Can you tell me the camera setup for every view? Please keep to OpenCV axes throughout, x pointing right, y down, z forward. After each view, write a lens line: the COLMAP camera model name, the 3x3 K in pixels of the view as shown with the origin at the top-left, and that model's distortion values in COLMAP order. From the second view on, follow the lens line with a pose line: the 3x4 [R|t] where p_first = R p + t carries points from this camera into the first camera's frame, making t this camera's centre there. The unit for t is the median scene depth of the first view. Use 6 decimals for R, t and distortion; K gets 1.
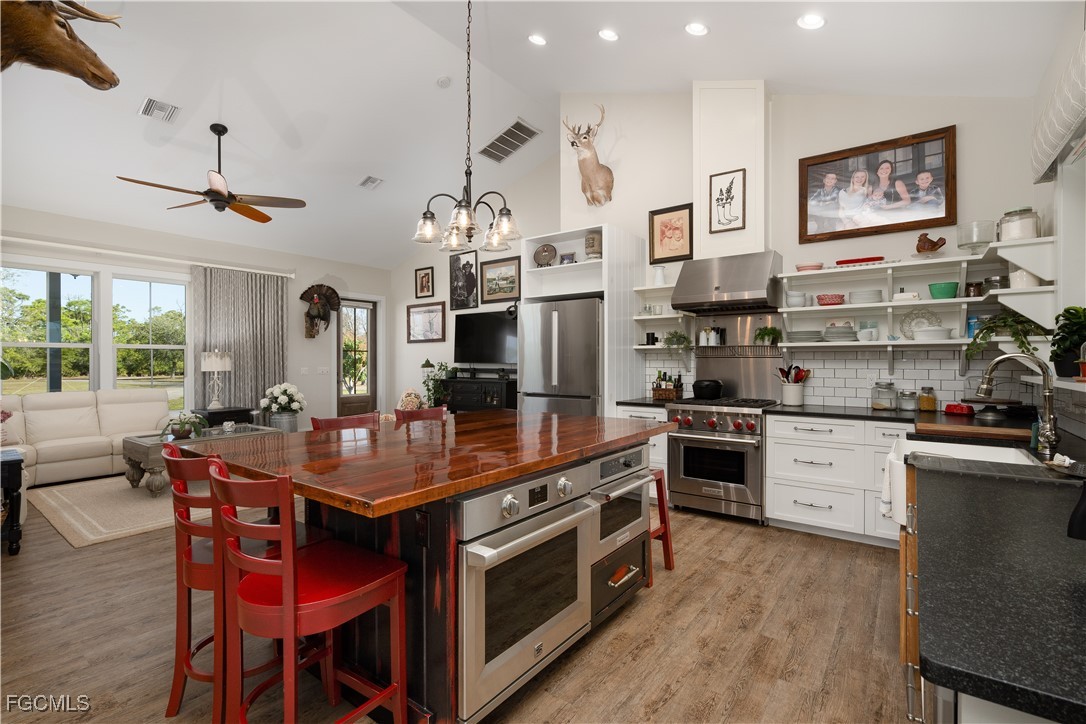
lens RADIAL K [[506.7, 0, 538.0], [0, 506.7, 358.4], [0, 0, 1]] dist [-0.001852, -0.000157]
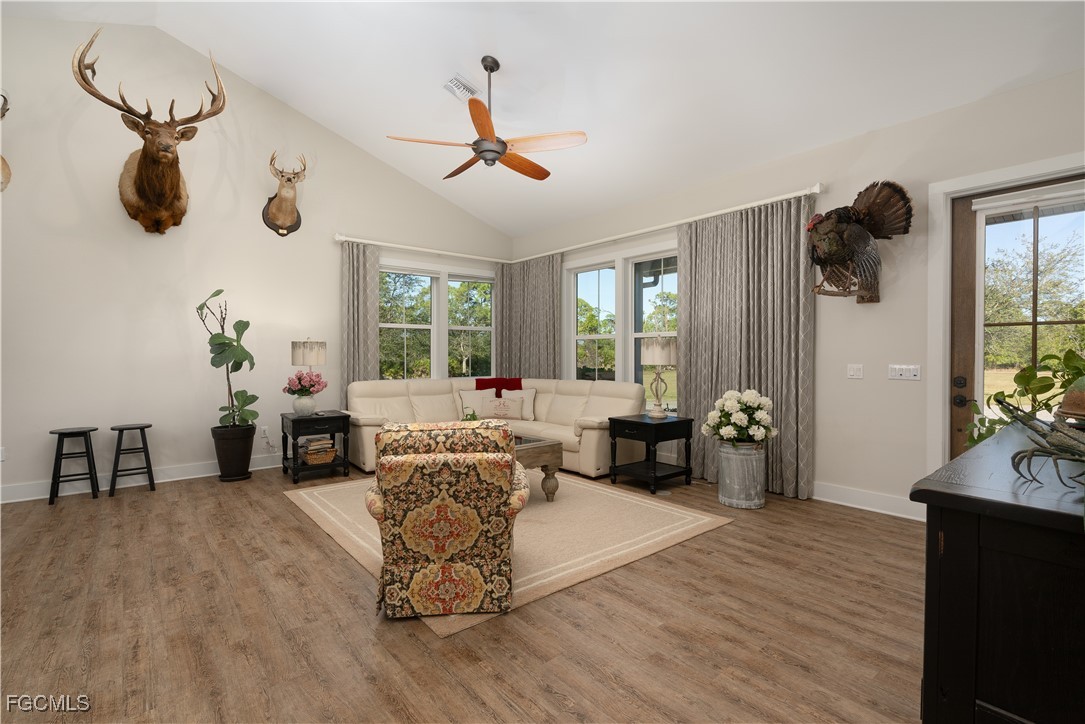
lens RADIAL K [[506.2, 0, 540.8], [0, 506.2, 356.6], [0, 0, 1]] dist [-0.001852, -0.000157]
pose [[-0.237200, 0.008175, -0.971426, 0.147259], [0.005430, 0.999960, 0.007089, 0.009185], [0.971446, -0.003593, -0.237235, 1.383068]]
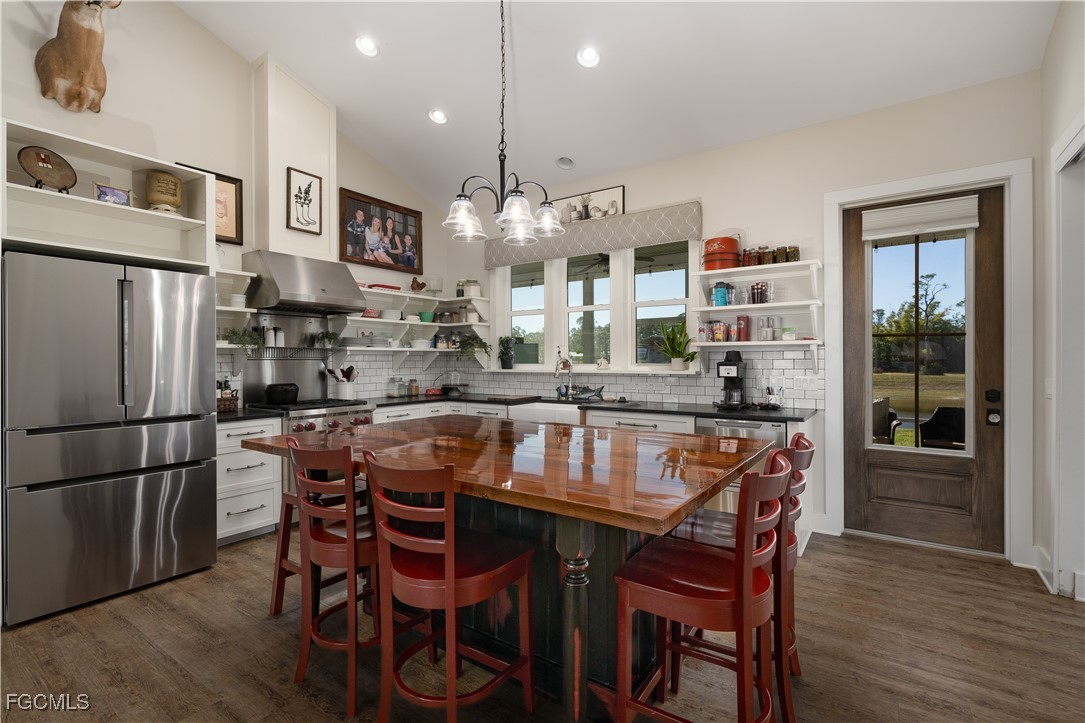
lens RADIAL K [[506.2, 0, 539.7], [0, 506.2, 361.0], [0, 0, 1]] dist [-0.001852, -0.000157]
pose [[-0.039080, 0.001097, 0.999235, -0.549713], [0.003589, 0.999993, -0.000957, 0.002887], [-0.999230, 0.003549, -0.039084, 0.506182]]
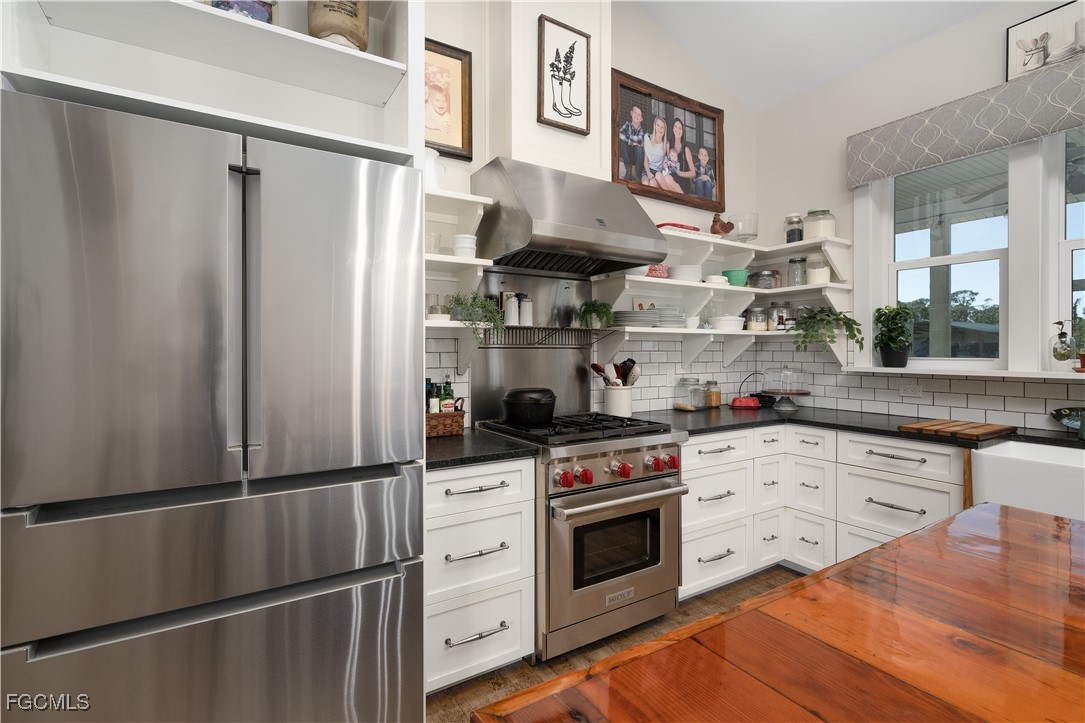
lens RADIAL K [[506.2, 0, 535.9], [0, 506.2, 351.8], [0, 0, 1]] dist [-0.001852, -0.000157]
pose [[0.354053, 0.001272, 0.935225, -0.152953], [-0.000632, 0.999999, -0.001120, 0.002758], [-0.935225, -0.000195, 0.354053, 0.720030]]
